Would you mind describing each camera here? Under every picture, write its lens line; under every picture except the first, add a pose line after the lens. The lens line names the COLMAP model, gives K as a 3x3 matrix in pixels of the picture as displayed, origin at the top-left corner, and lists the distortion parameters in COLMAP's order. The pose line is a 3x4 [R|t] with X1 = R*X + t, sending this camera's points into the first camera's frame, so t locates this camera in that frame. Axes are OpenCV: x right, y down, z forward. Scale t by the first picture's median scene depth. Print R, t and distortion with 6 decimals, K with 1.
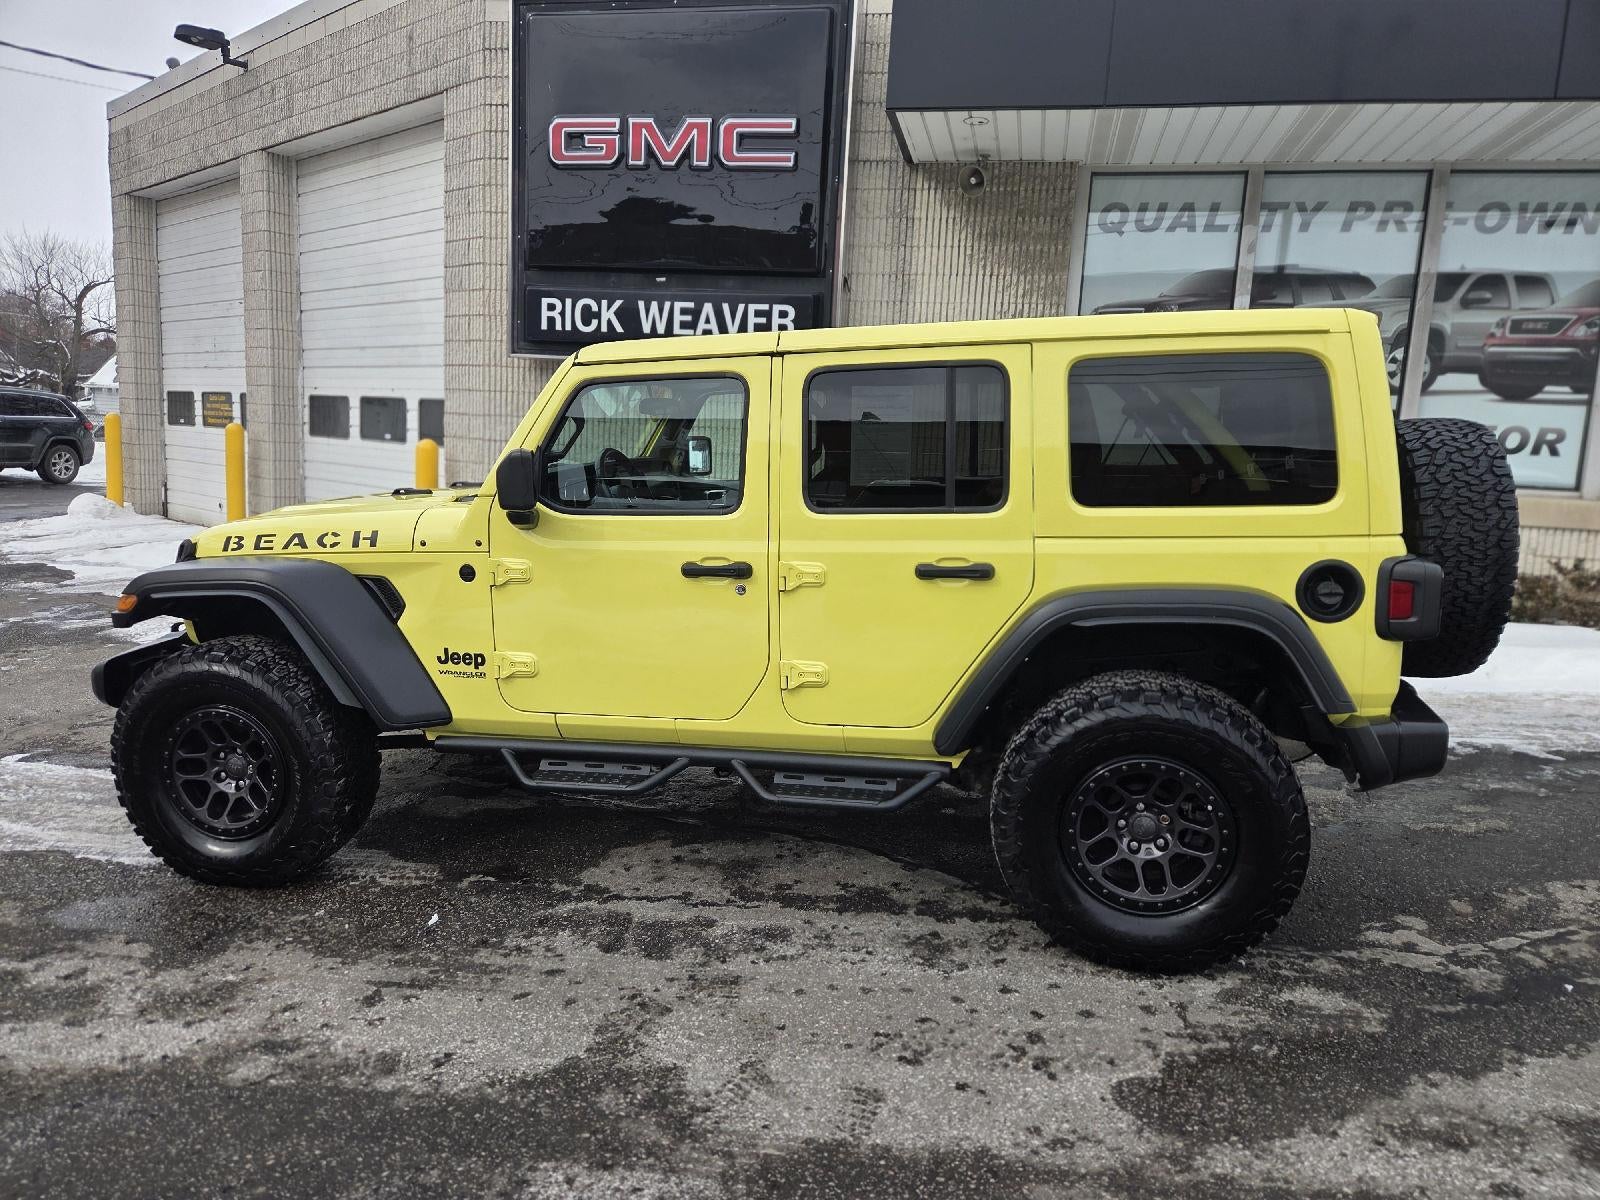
lens RADIAL K [[1072.4, 0, 808.8], [0, 1072.4, 595.7], [0, 0, 1]] dist [0.072983, -0.049926]
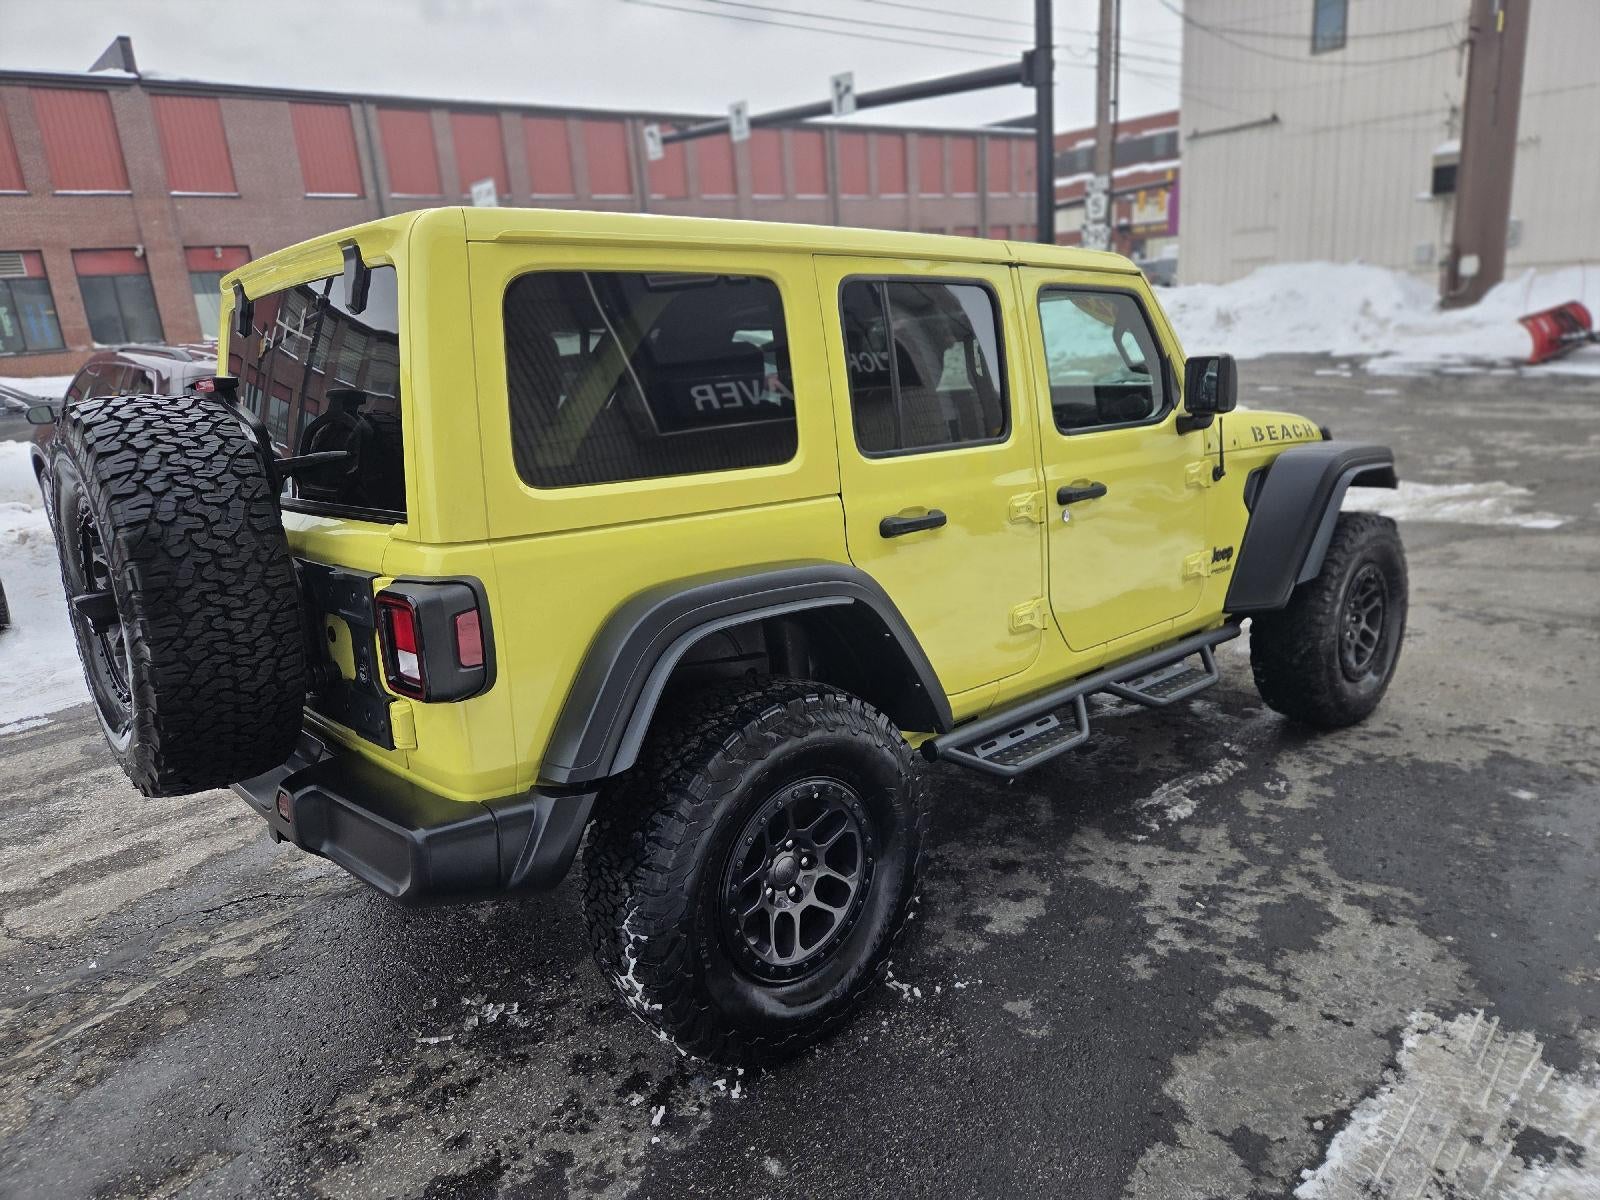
lens RADIAL K [[1080.2, 0, 784.8], [0, 1080.2, 597.3], [0, 0, 1]] dist [0.070853, -0.061075]
pose [[-0.613051, 0.204837, -0.763027, 0.840442], [-0.066058, 0.949132, 0.307872, -0.270633], [0.787277, 0.239145, -0.568336, 1.667635]]
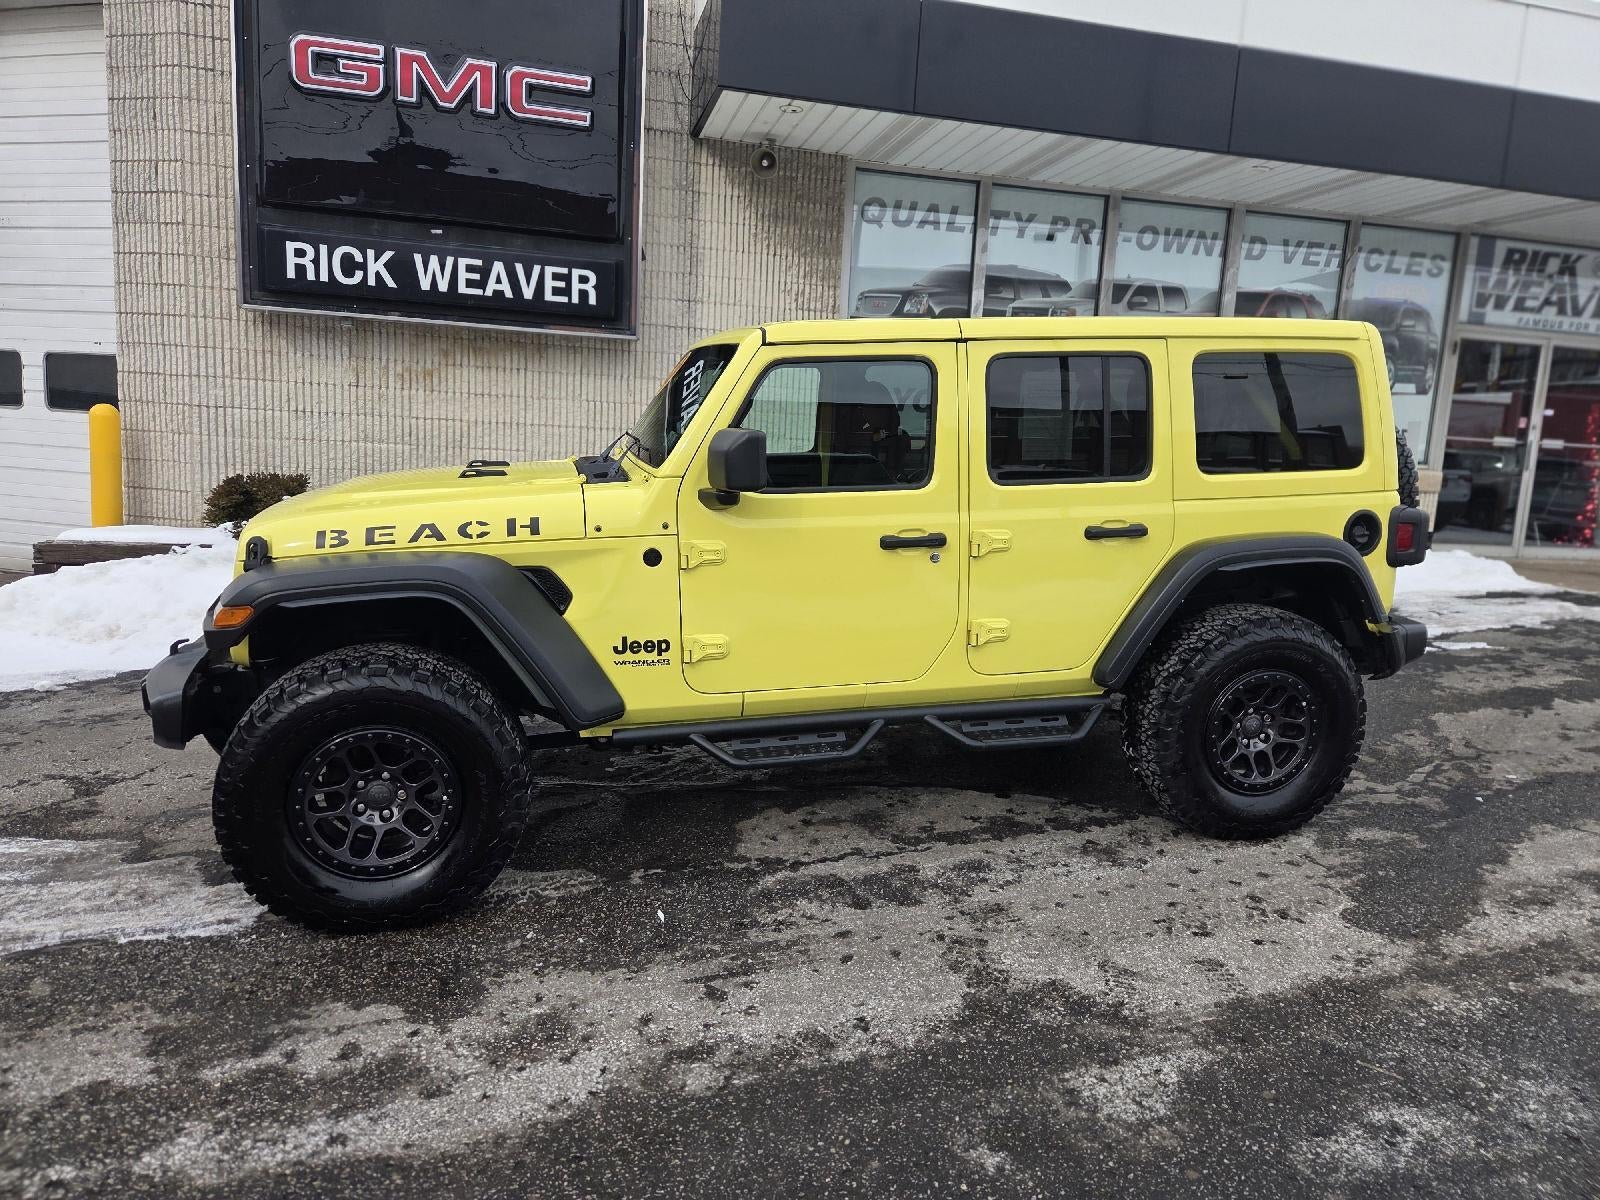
lens RADIAL K [[1064.8, 0, 825.5], [0, 1064.8, 586.4], [0, 0, 1]] dist [0.077177, -0.054689]
pose [[0.897475, -0.067039, 0.435940, -0.573801], [0.056297, 0.997708, 0.037529, -0.021411], [-0.437457, -0.009140, 0.899193, 0.072637]]
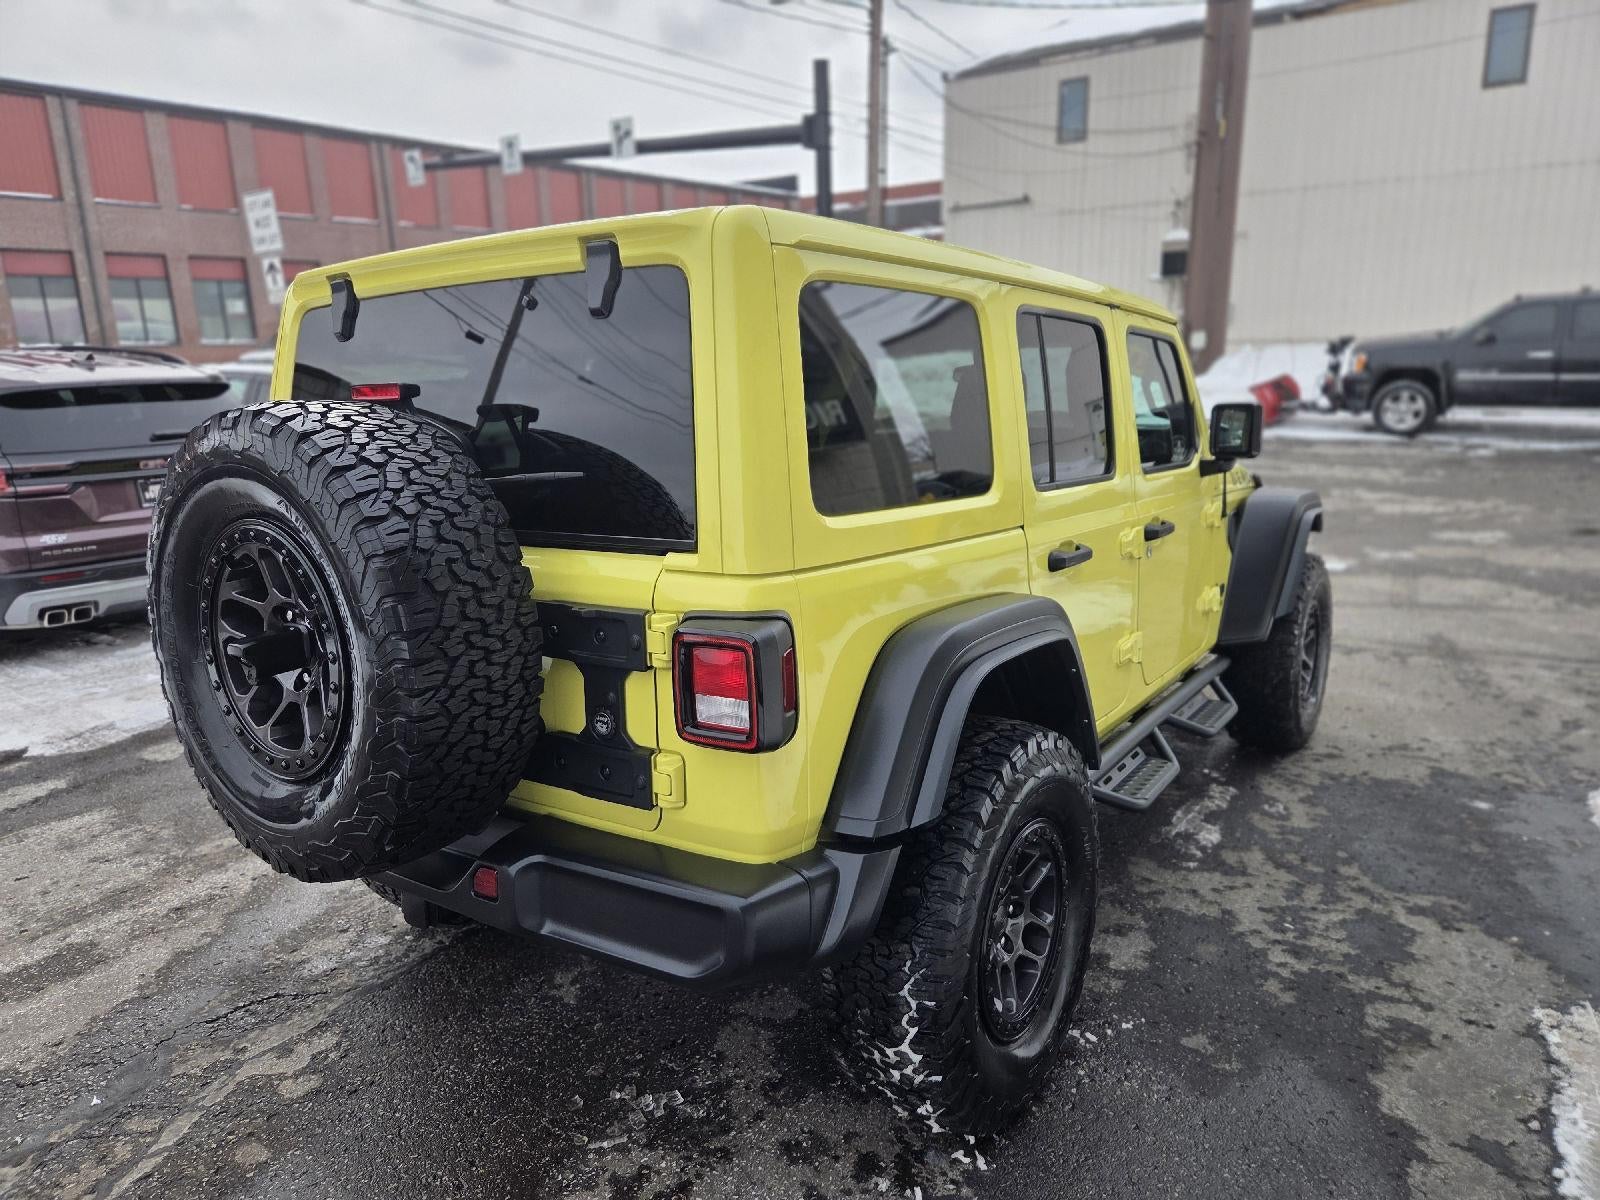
lens RADIAL K [[1083.5, 0, 777.9], [0, 1083.5, 597.7], [0, 0, 1]] dist [0.061280, -0.048881]
pose [[-0.418364, 0.176962, -0.890874, 0.957412], [-0.122007, 0.960998, 0.248187, -0.228993], [0.900048, 0.212525, -0.380457, 1.410882]]
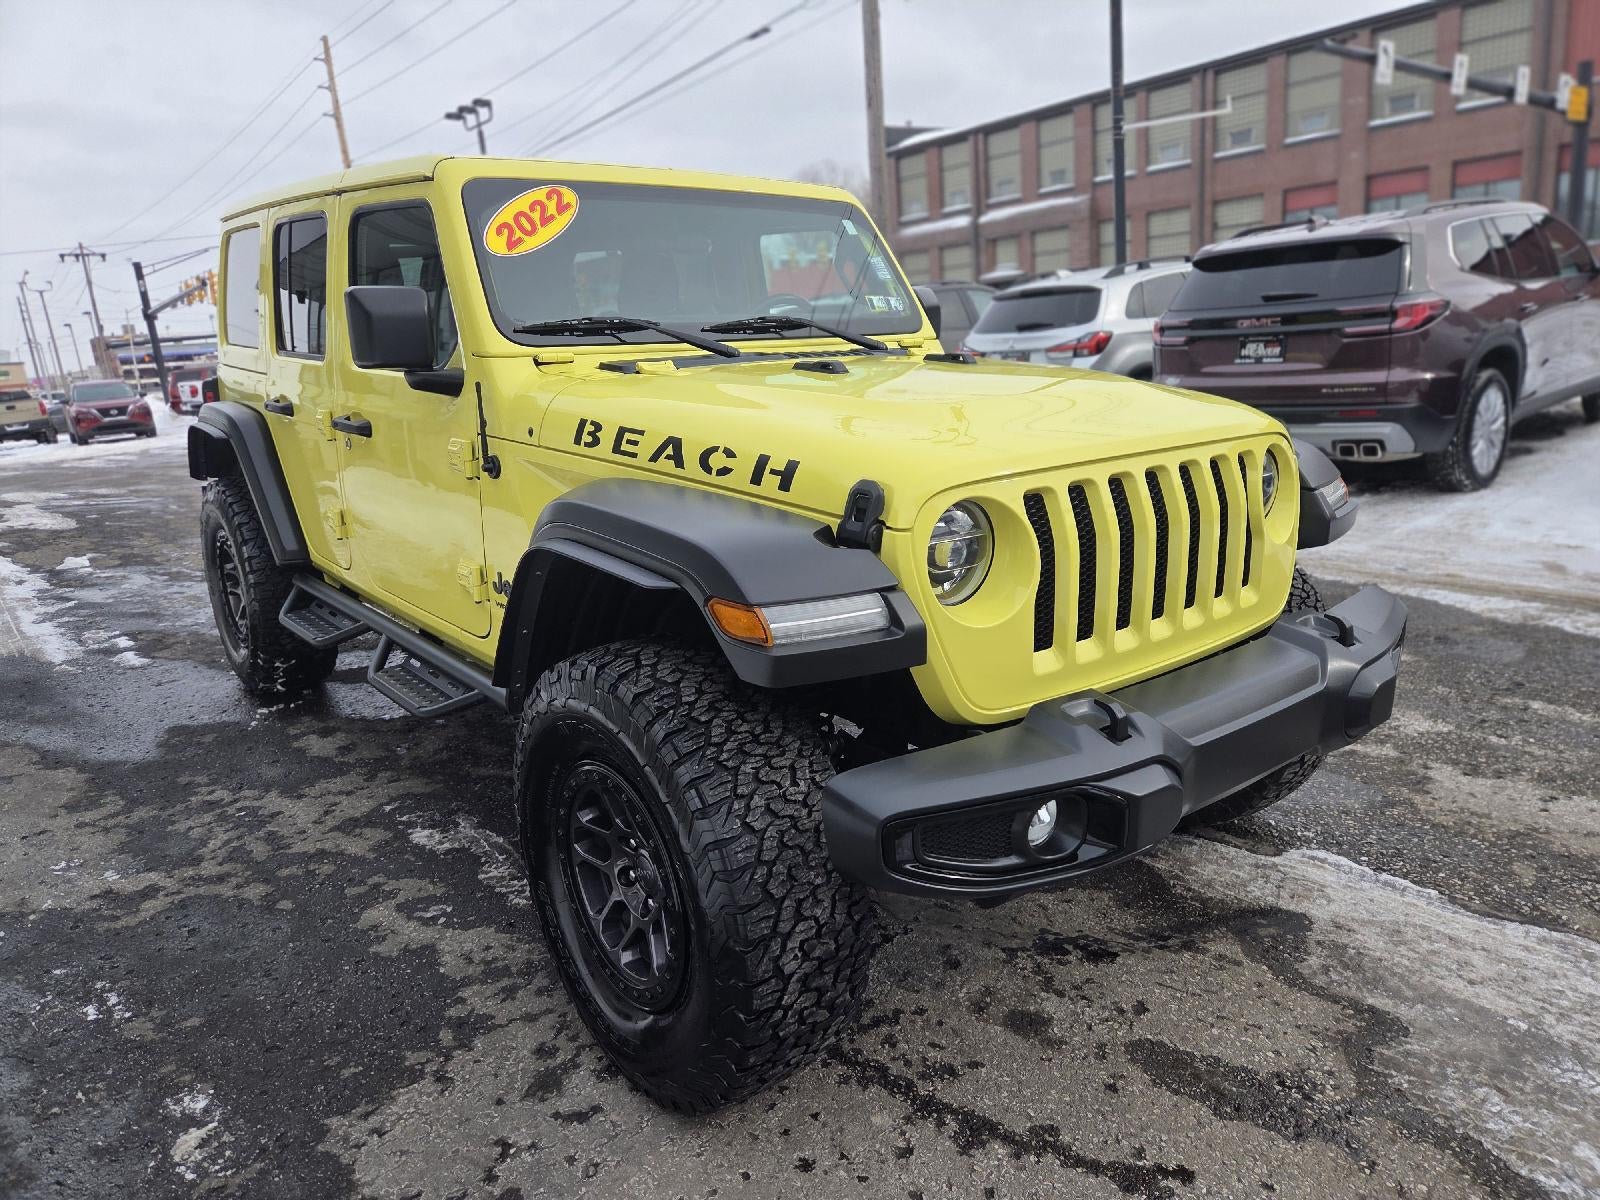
lens RADIAL K [[1057.6, 0, 790.4], [0, 1057.6, 597.5], [0, 0, 1]] dist [0.077609, -0.061180]
pose [[-0.764759, -0.145349, 0.627708, -0.807891], [0.132174, 0.918114, 0.373627, -0.242994], [-0.630613, 0.368702, -0.682925, 1.750295]]
